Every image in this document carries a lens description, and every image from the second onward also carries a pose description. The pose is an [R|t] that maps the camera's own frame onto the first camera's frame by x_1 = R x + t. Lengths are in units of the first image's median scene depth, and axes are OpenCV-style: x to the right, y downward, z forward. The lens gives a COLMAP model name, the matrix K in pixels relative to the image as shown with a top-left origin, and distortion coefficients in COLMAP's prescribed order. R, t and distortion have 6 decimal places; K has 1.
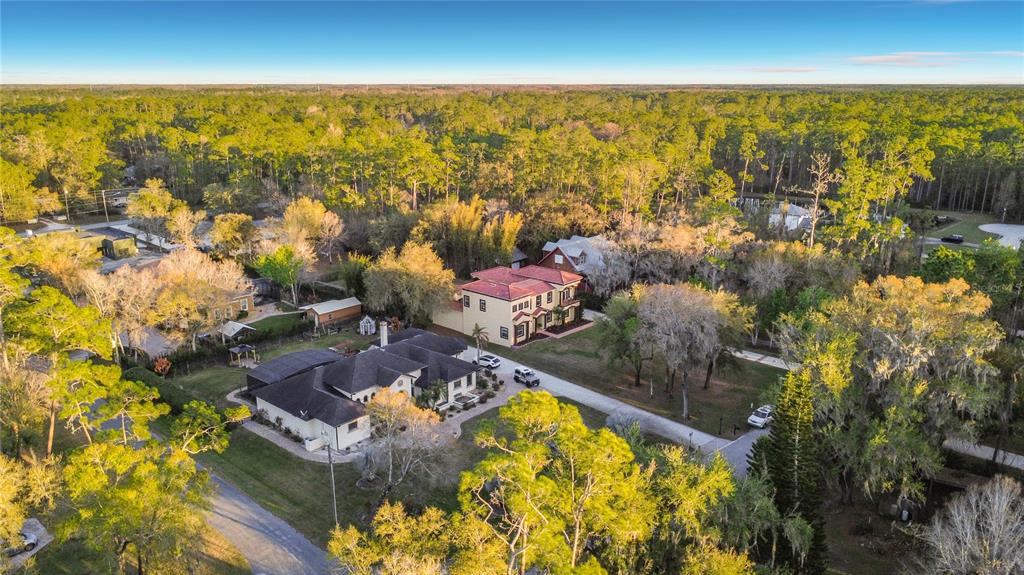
lens RADIAL K [[752.4, 0, 512.0], [0, 752.4, 287.5], [0, 0, 1]] dist [0.002111, 0.002665]
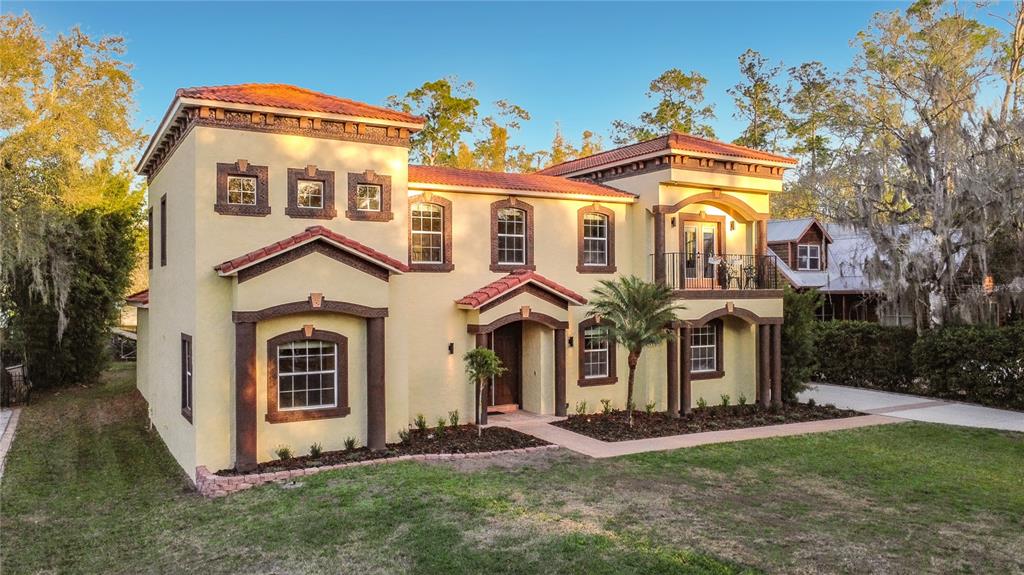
lens RADIAL K [[752.4, 0, 512.0], [0, 752.4, 287.5], [0, 0, 1]] dist [0.002111, 0.002665]
pose [[0.949699, -0.011632, -0.312947, 0.083503], [-0.072991, 0.963566, -0.257318, 0.068651], [0.304538, 0.267217, 0.914249, 0.800885]]
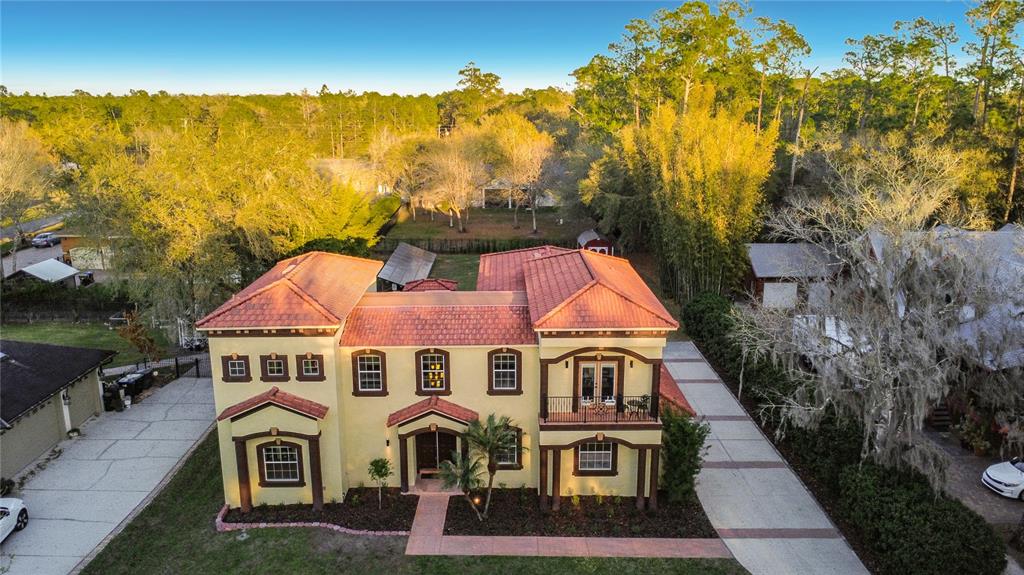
lens RADIAL K [[752.4, 0, 512.0], [0, 752.4, 287.5], [0, 0, 1]] dist [0.002111, 0.002665]
pose [[0.665023, 0.173287, -0.726441, 0.214959], [-0.192658, 0.979591, 0.057305, -0.027128], [0.721545, 0.101846, 0.684836, 0.799619]]
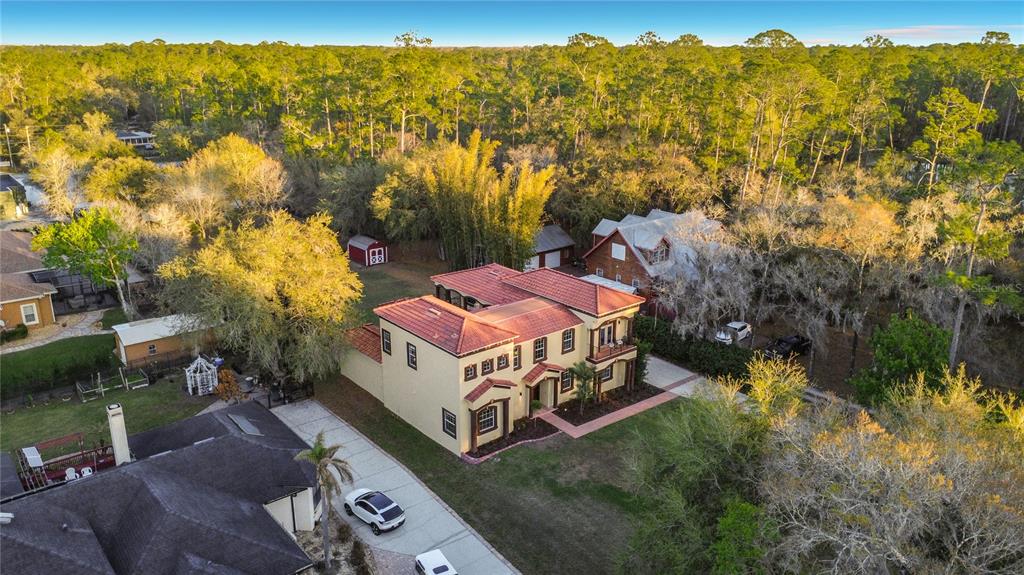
lens RADIAL K [[752.4, 0, 512.0], [0, 752.4, 287.5], [0, 0, 1]] dist [0.002111, 0.002665]
pose [[0.986181, 0.050870, -0.157666, 0.084045], [-0.044356, 0.998021, 0.044566, -0.037685], [0.159621, -0.036957, 0.986486, 0.514691]]
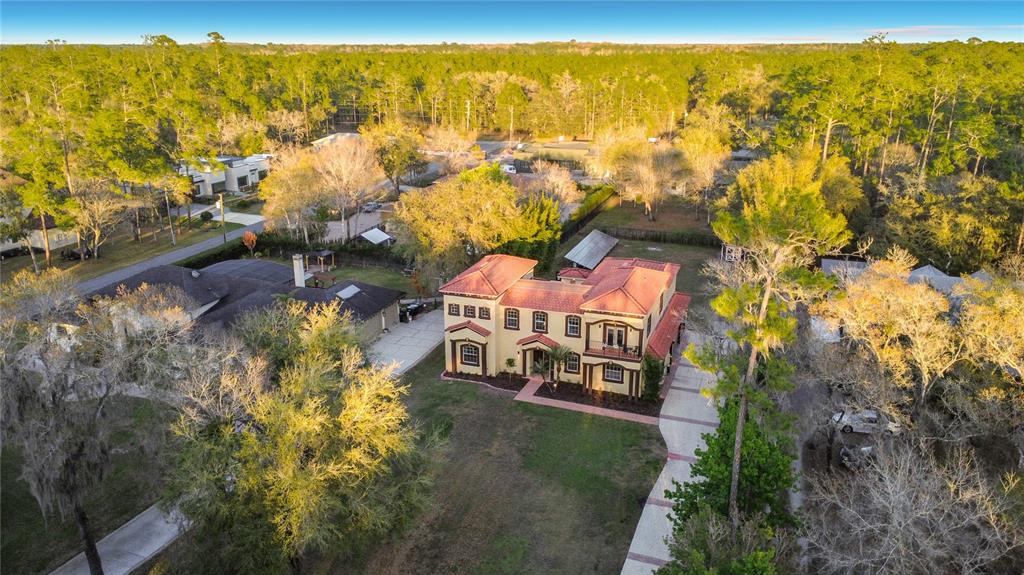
lens RADIAL K [[789.7, 0, 512.0], [0, 789.7, 287.5], [0, 0, 1]] dist [-0.001704, 0.000472]
pose [[0.355329, 0.279418, -0.892002, 0.481138], [-0.242320, 0.949189, 0.200803, -0.103932], [0.902786, 0.144799, 0.404983, 0.715657]]
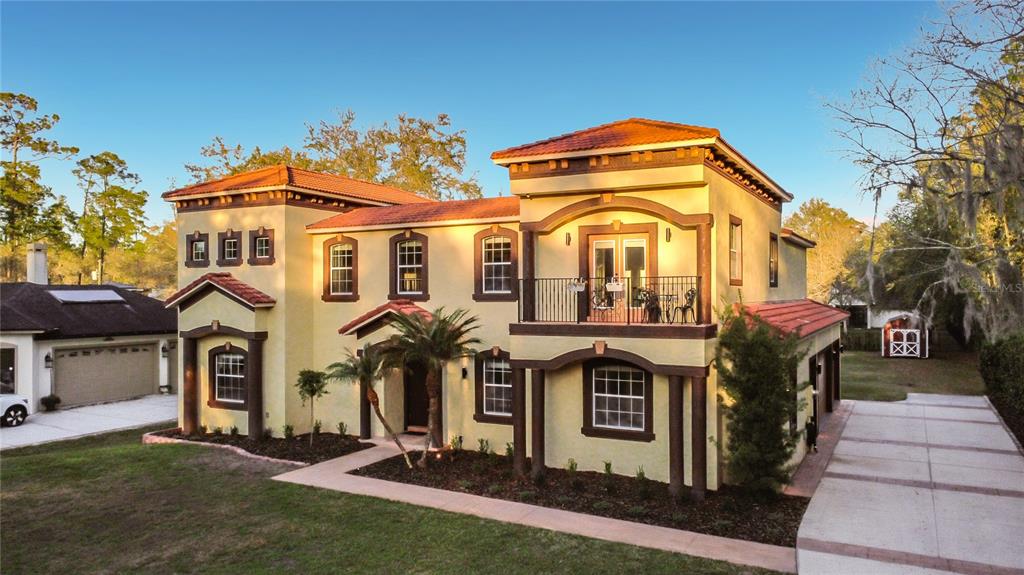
lens RADIAL K [[752.4, 0, 512.0], [0, 752.4, 287.5], [0, 0, 1]] dist [0.002111, 0.002665]
pose [[0.221515, -0.014024, -0.975056, 0.202667], [-0.249441, 0.965816, -0.070560, 0.027380], [0.942714, 0.258849, 0.210444, 0.932170]]
